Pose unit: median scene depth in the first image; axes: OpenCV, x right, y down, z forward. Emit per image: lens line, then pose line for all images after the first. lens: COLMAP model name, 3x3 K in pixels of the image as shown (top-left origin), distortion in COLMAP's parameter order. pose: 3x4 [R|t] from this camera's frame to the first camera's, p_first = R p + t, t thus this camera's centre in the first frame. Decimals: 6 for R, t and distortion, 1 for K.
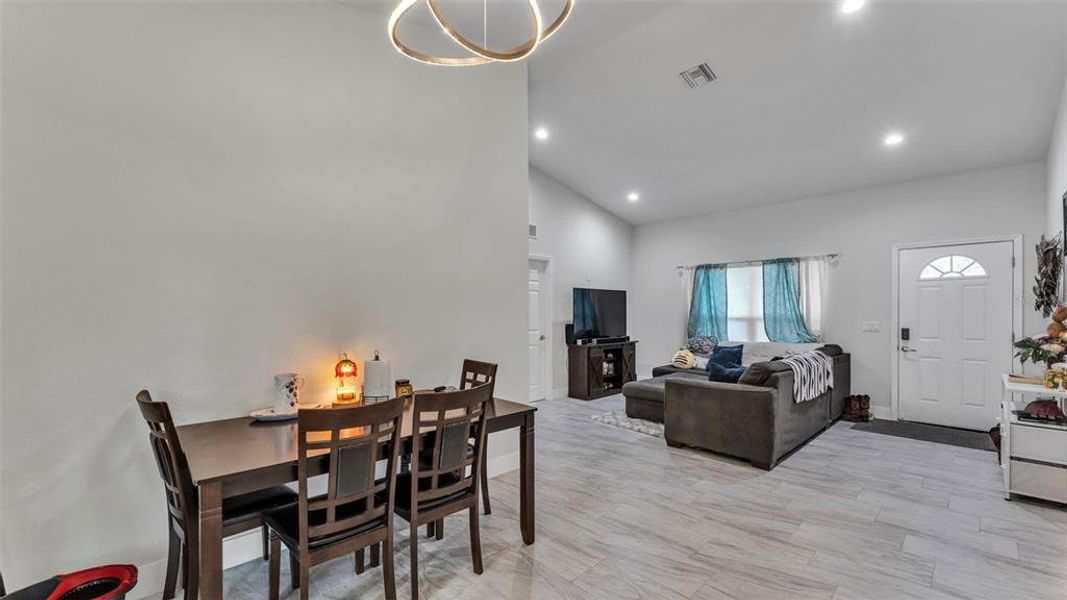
lens RADIAL K [[435.7, 0, 531.5], [0, 435.7, 314.0], [0, 0, 1]] dist [0.004267, 0.000191]
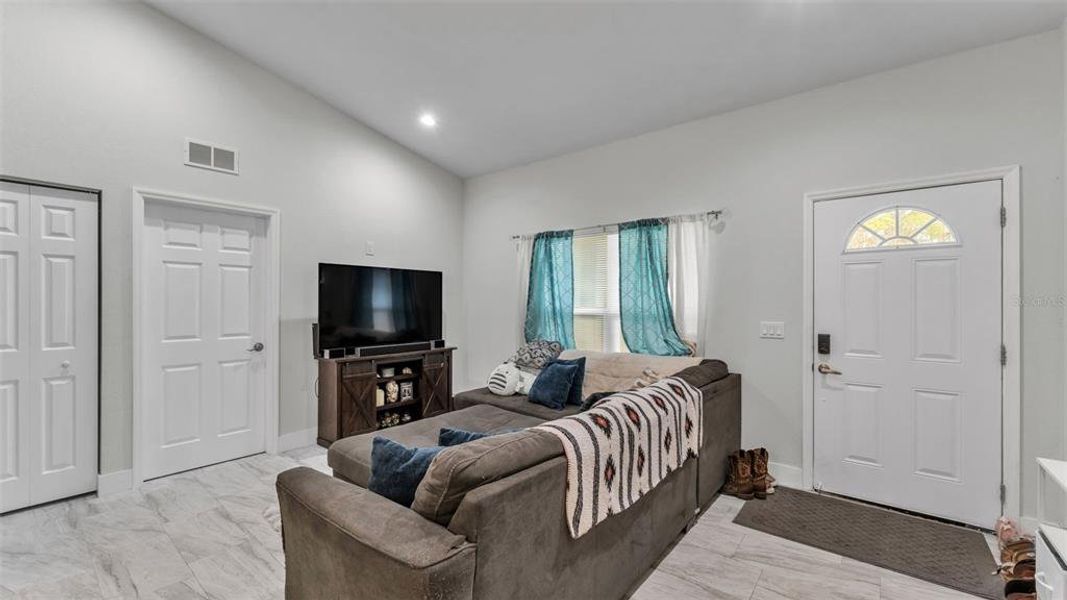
lens RADIAL K [[428.3, 0, 533.5], [0, 428.3, 300.0], [0, 0, 1]] dist [0.000971, -0.000066]
pose [[0.993156, 0.005924, 0.116645, 0.369695], [-0.004628, 0.999925, -0.011375, -0.004613], [-0.116704, 0.010757, 0.993108, 0.437074]]
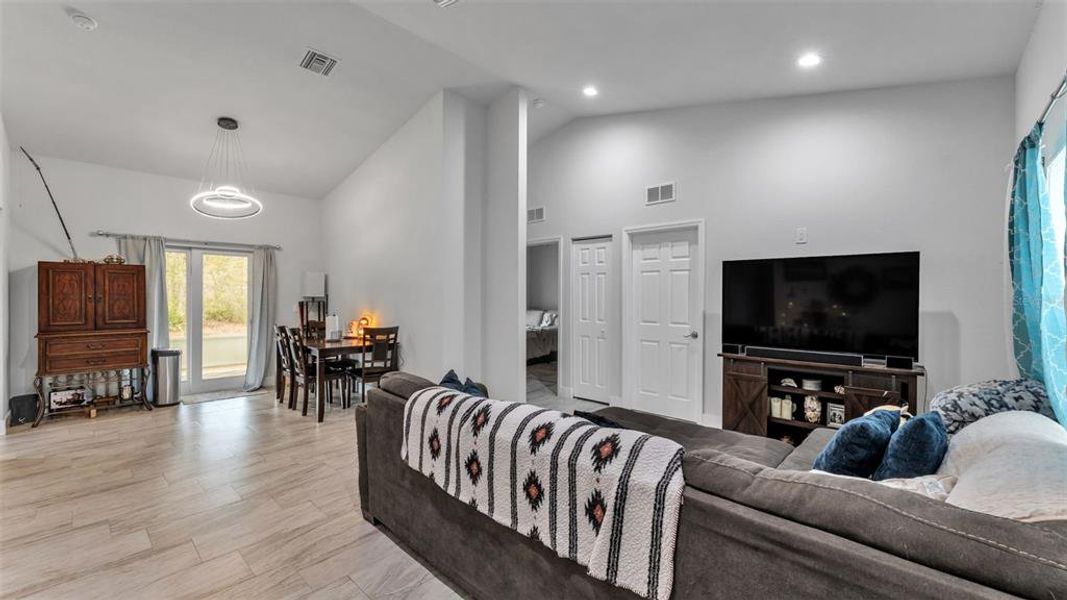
lens RADIAL K [[428.3, 0, 533.5], [0, 428.3, 300.0], [0, 0, 1]] dist [0.000971, -0.000066]
pose [[0.049900, 0.008474, -0.998718, 0.813420], [-0.012626, 0.999889, 0.007853, -0.006034], [0.998674, 0.012218, 0.050001, 0.797927]]
